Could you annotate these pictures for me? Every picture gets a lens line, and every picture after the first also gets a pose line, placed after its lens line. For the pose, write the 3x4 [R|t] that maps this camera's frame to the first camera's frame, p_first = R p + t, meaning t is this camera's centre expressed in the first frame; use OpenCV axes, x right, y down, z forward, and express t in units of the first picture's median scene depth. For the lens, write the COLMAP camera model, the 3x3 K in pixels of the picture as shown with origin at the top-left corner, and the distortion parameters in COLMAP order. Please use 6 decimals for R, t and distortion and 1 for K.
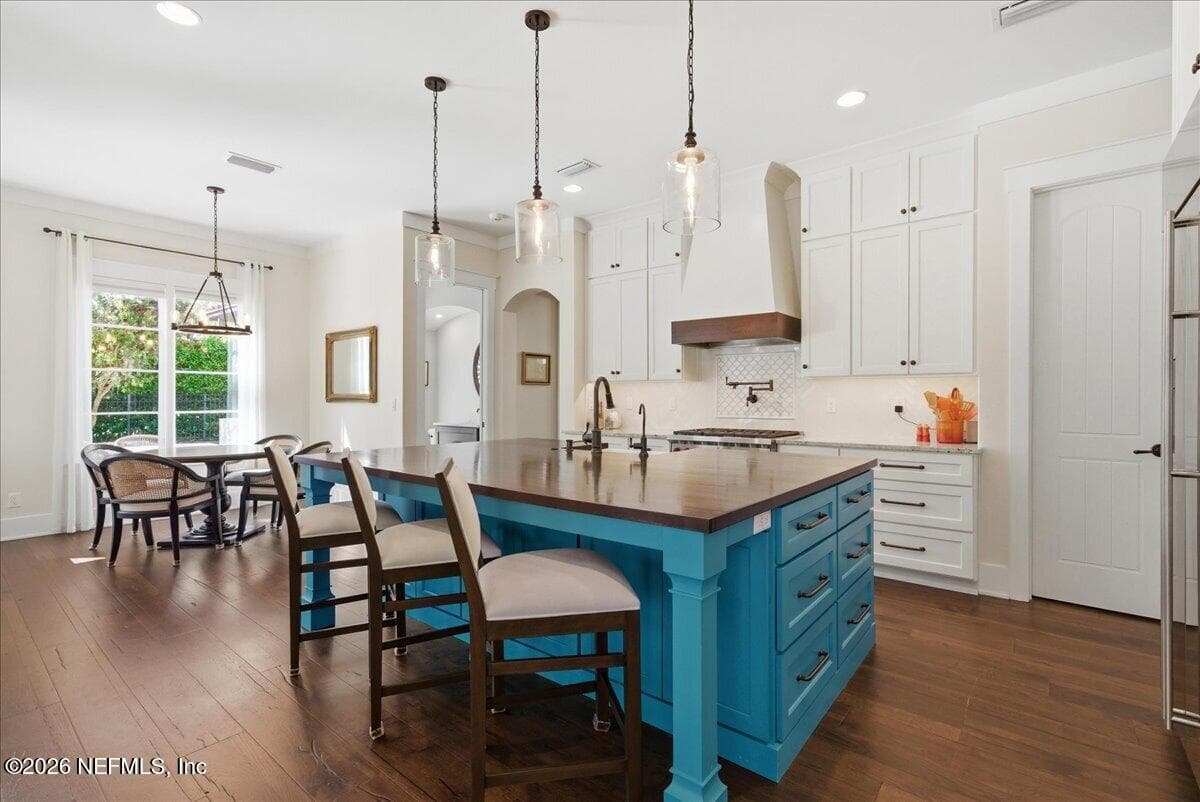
lens RADIAL K [[556.8, 0, 596.1], [0, 556.8, 401.3], [0, 0, 1]] dist [-0.001882, 0.000652]
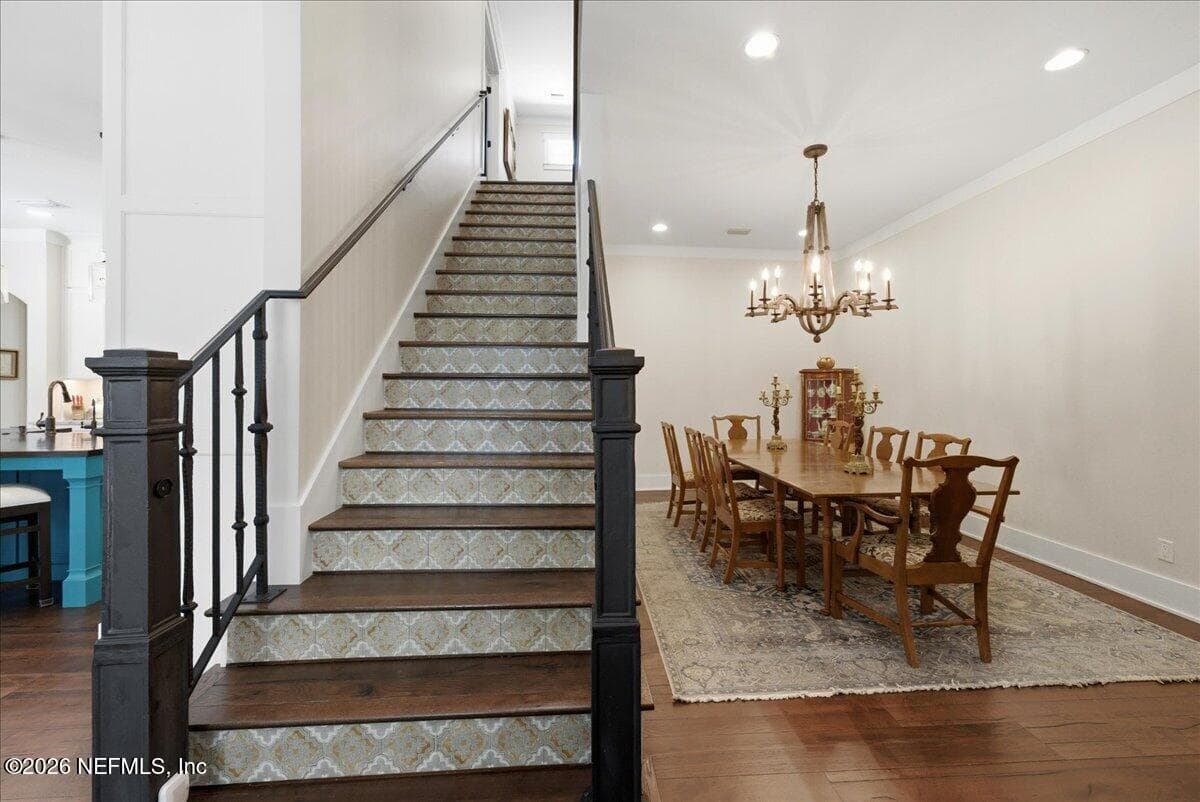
lens RADIAL K [[490.4, 0, 597.8], [0, 490.4, 390.4], [0, 0, 1]] dist [0.008753, 0.000009]
pose [[0.729992, -0.006747, 0.683422, 0.155886], [0.004498, 0.999977, 0.005068, -0.018257], [-0.683441, -0.000625, 0.730006, -0.878739]]
